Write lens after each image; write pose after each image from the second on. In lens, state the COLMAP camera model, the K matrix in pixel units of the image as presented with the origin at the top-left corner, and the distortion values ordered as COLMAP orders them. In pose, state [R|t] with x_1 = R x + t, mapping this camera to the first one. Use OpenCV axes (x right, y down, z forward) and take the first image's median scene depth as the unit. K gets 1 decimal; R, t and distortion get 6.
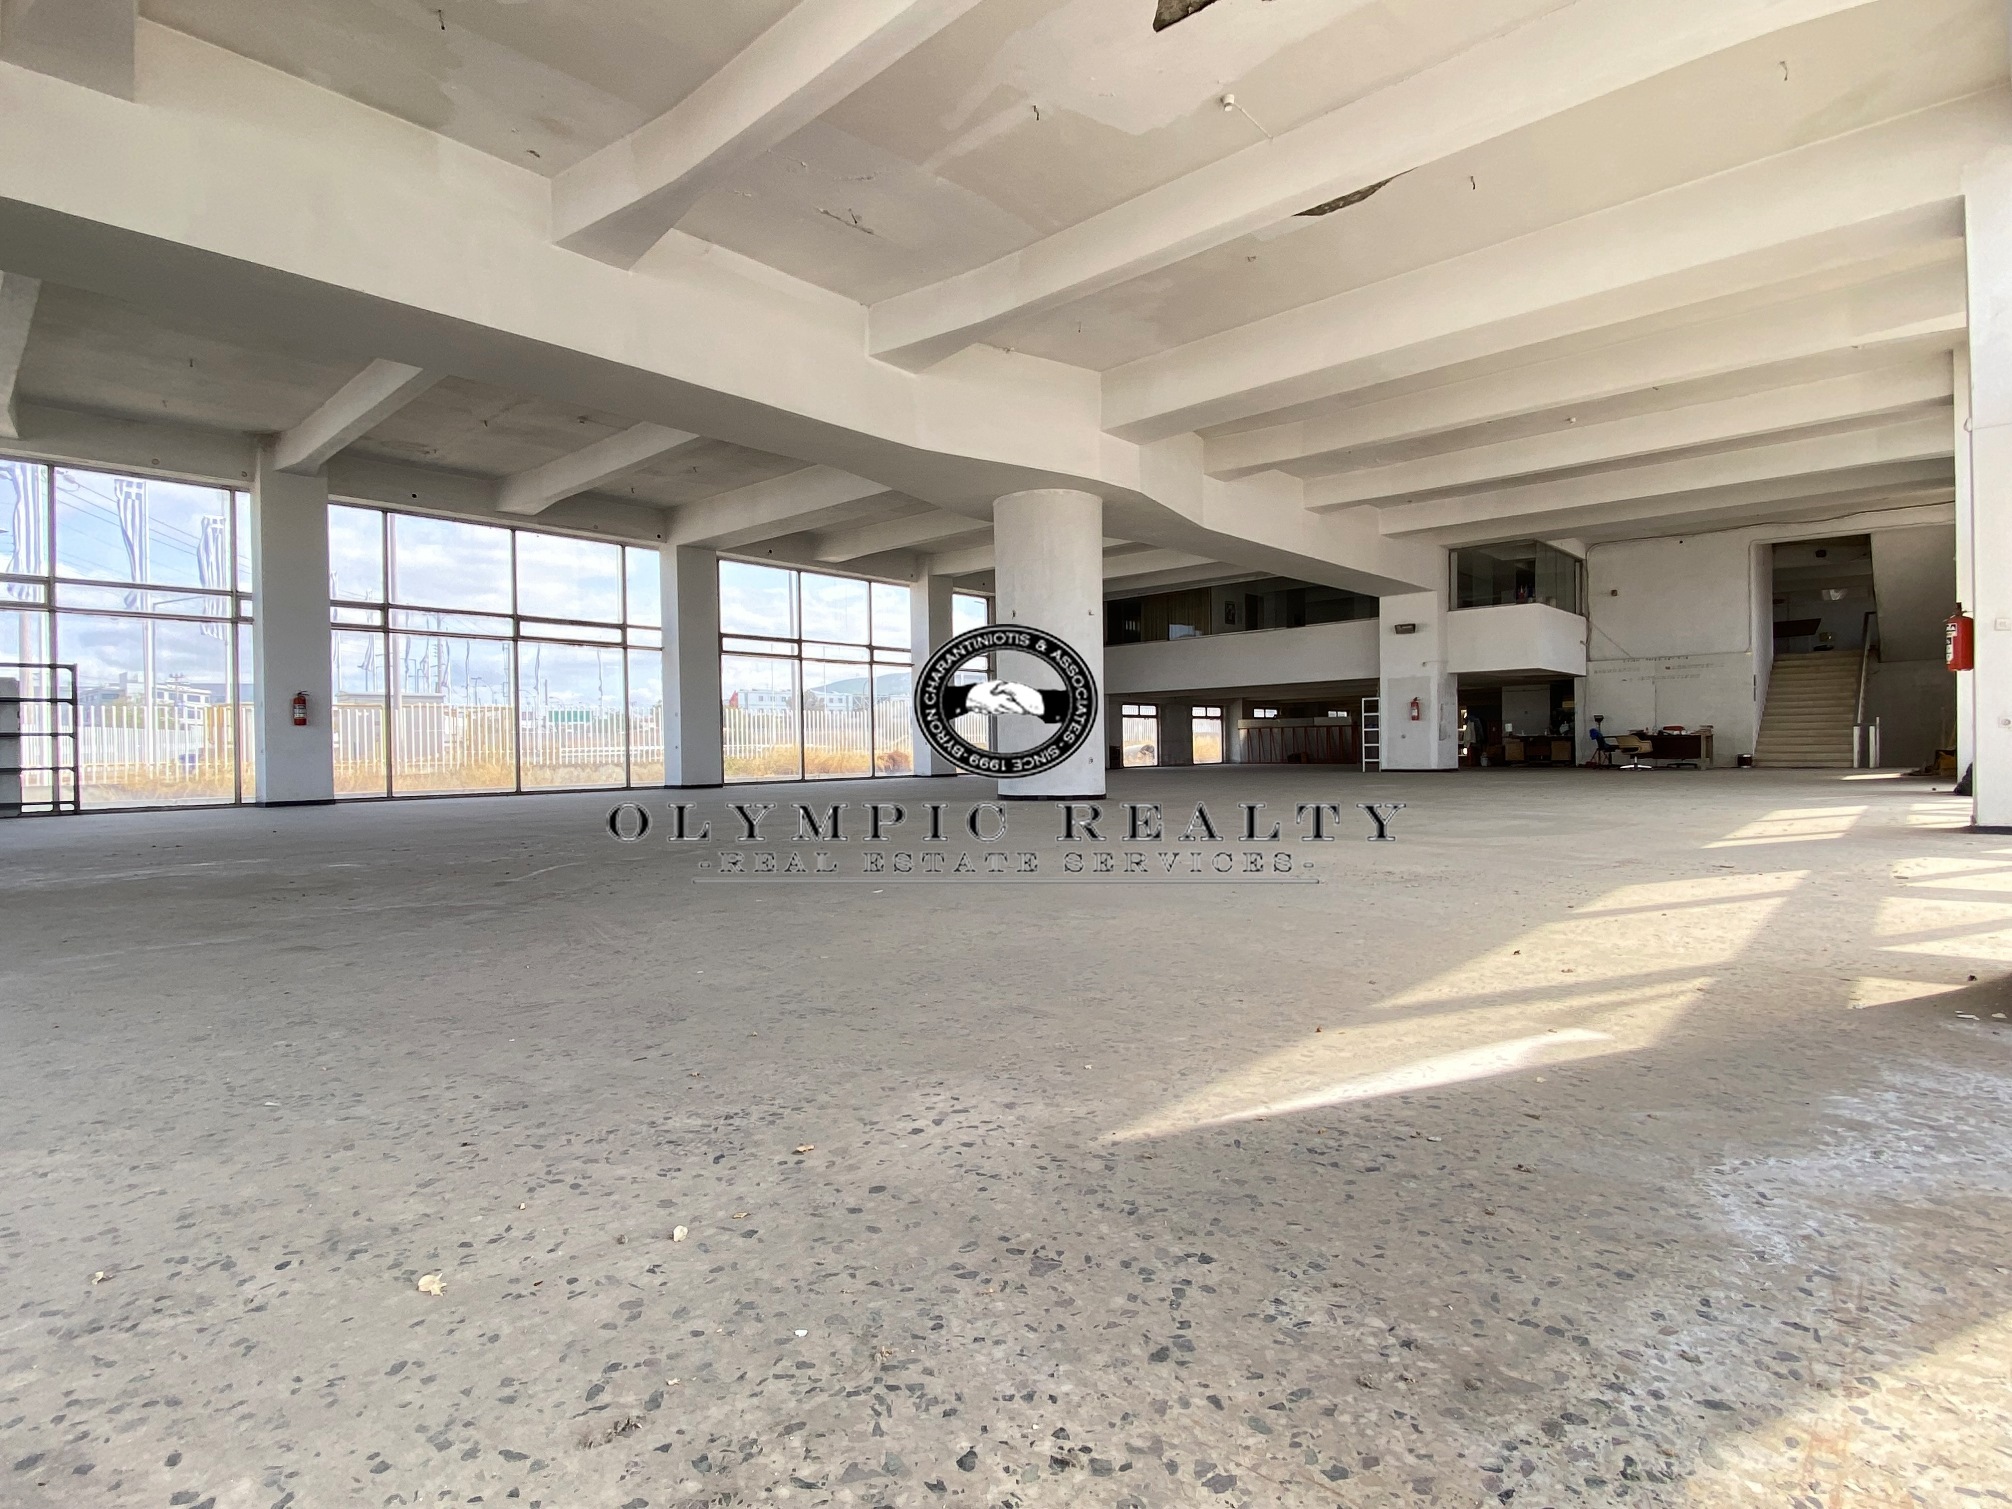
lens RADIAL K [[1023.0, 0, 1006.0], [0, 1023.0, 754.5], [0, 0, 1]] dist [0.041531, -0.040255]
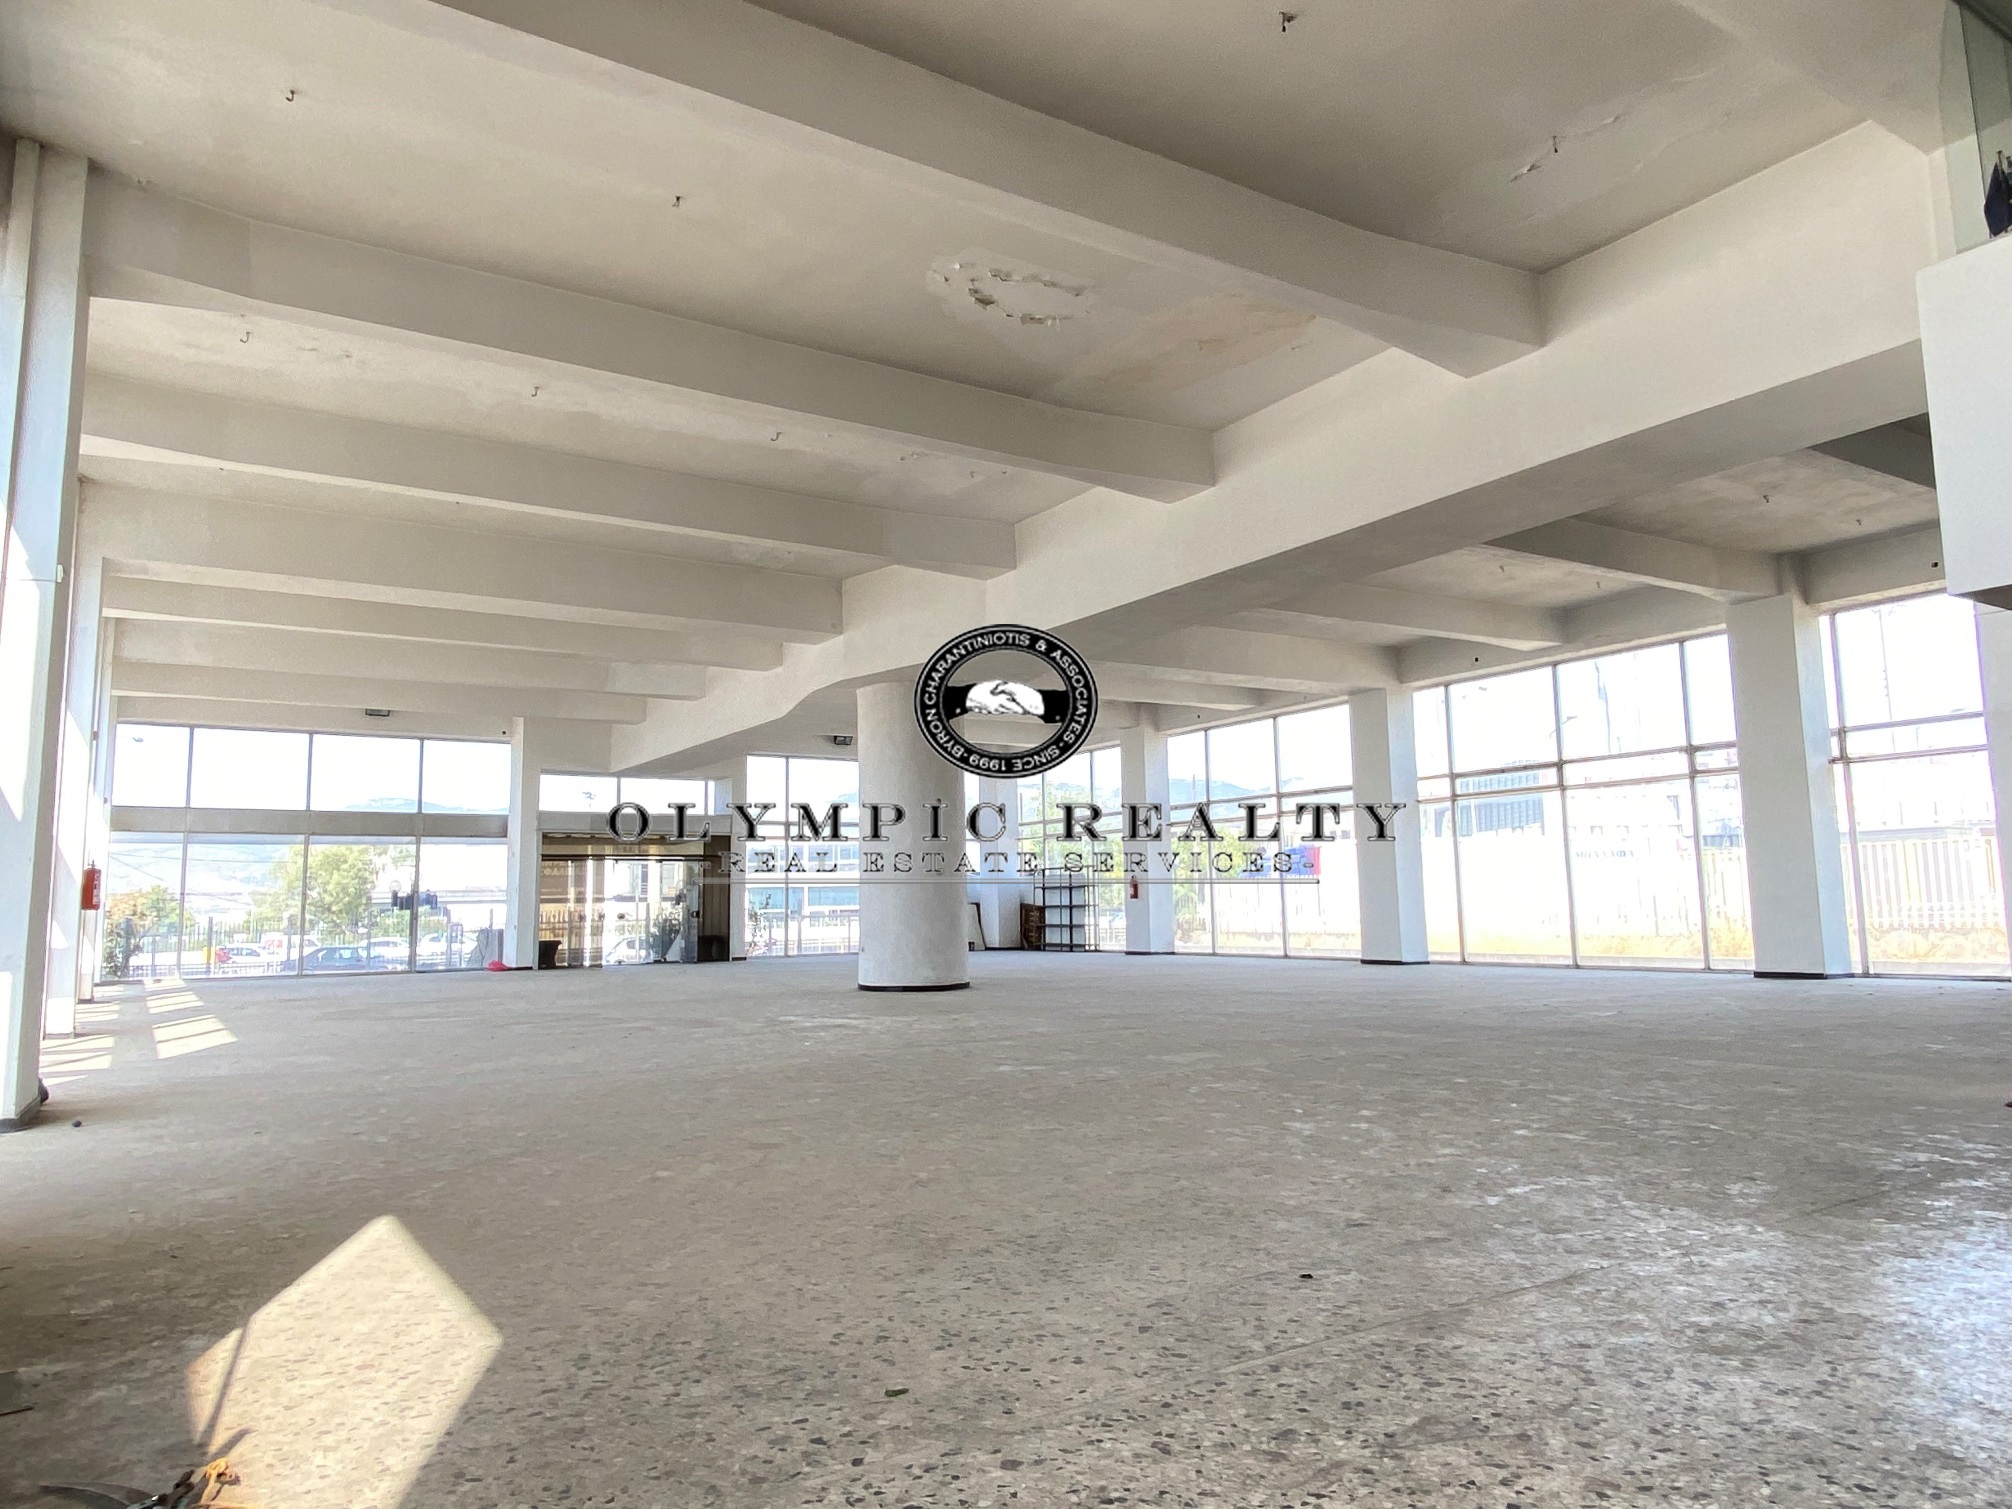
lens RADIAL K [[1296.1, 0, 1006.0], [0, 1296.1, 754.5], [0, 0, 1]] dist [0.090769, -0.088585]
pose [[-0.254091, -0.104609, -0.961507, 0.664965], [0.005528, 0.993960, -0.109601, -0.019742], [0.967165, -0.033164, -0.251978, 0.772327]]
